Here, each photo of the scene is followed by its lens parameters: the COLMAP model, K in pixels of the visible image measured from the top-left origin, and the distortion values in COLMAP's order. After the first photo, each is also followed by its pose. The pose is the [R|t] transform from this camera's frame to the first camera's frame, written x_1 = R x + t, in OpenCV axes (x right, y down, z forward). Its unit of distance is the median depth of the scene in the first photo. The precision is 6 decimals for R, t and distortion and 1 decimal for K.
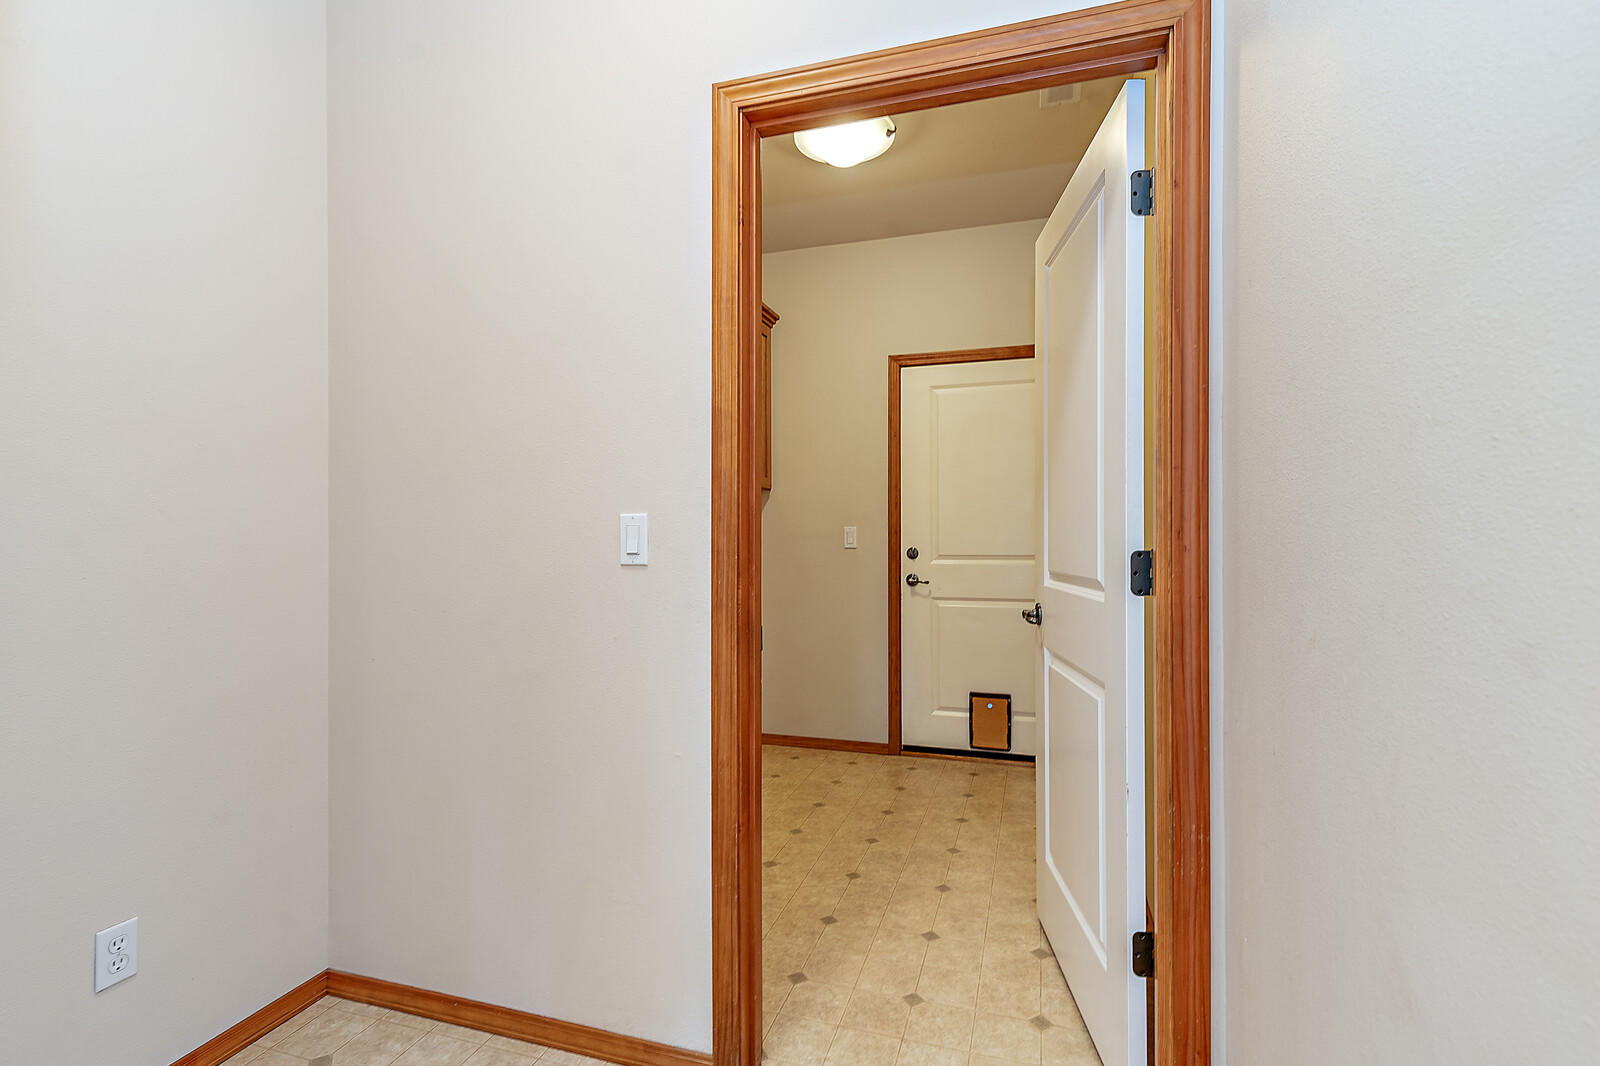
lens RADIAL K [[726.5, 0, 808.6], [0, 726.5, 529.7], [0, 0, 1]] dist [0.003068, -0.000036]
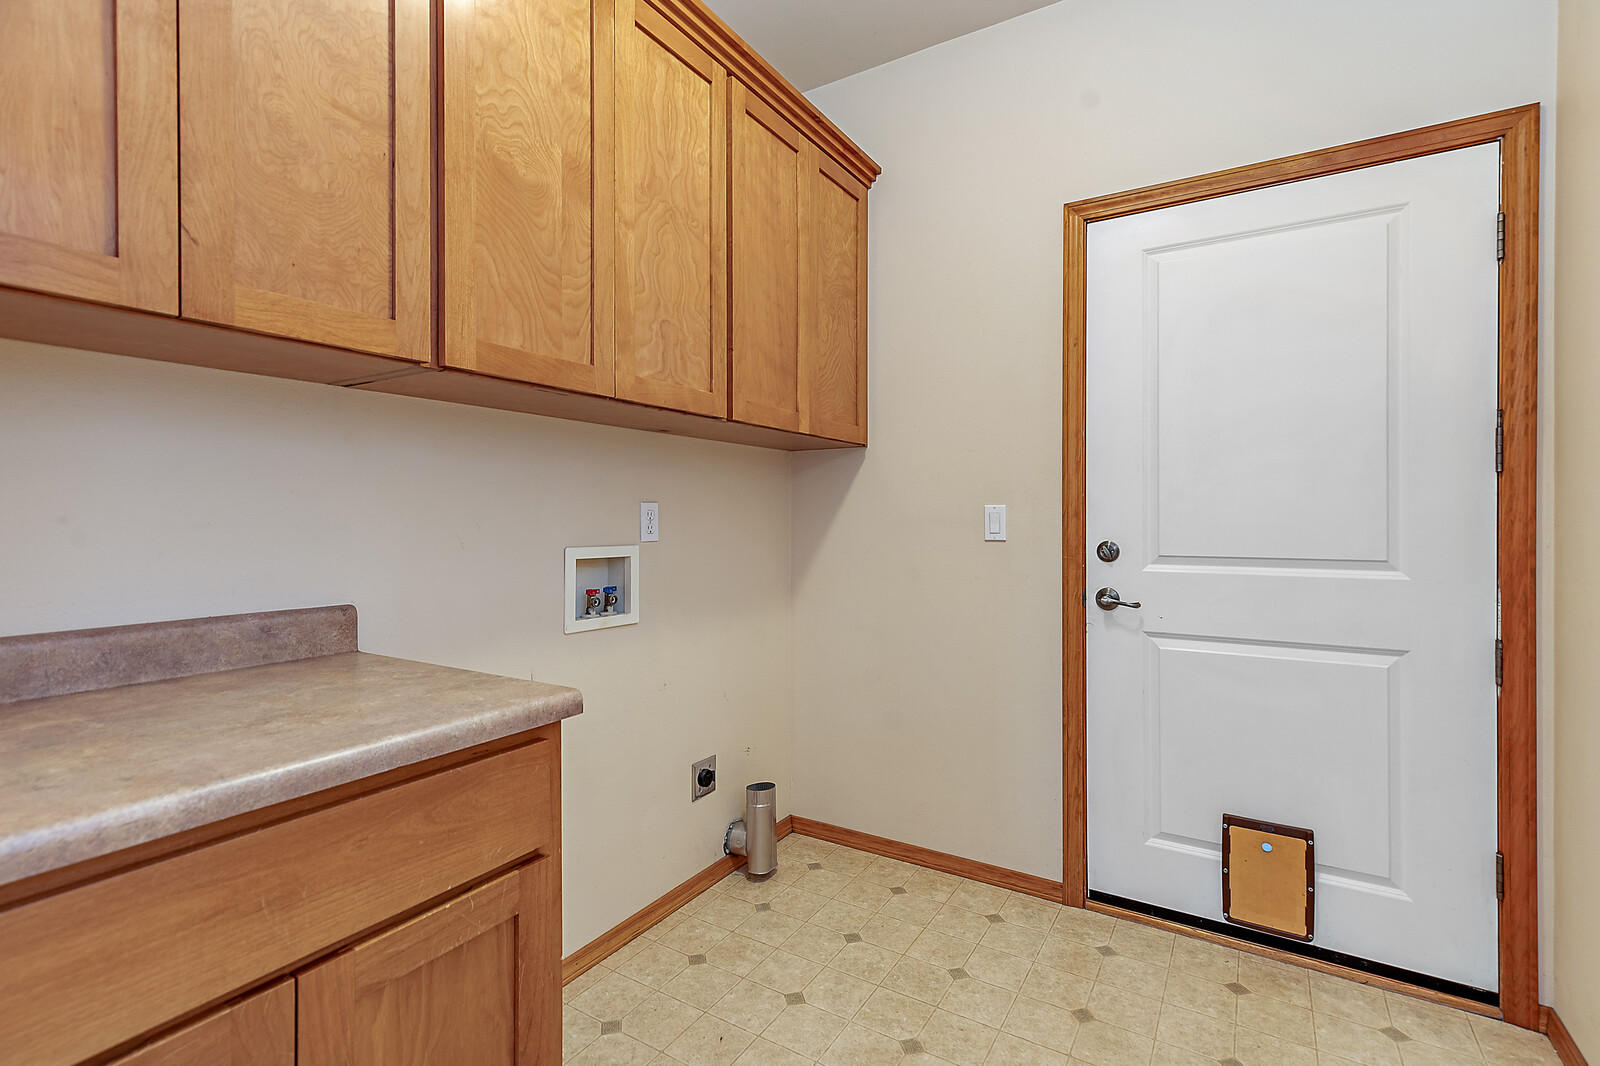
lens RADIAL K [[726.5, 0, 808.6], [0, 726.5, 529.7], [0, 0, 1]] dist [0.003068, -0.000036]
pose [[0.970120, -0.000163, -0.242624, 0.055565], [0.005850, 0.999725, 0.022719, 0.001786], [0.242554, -0.023459, 0.969854, 0.405450]]
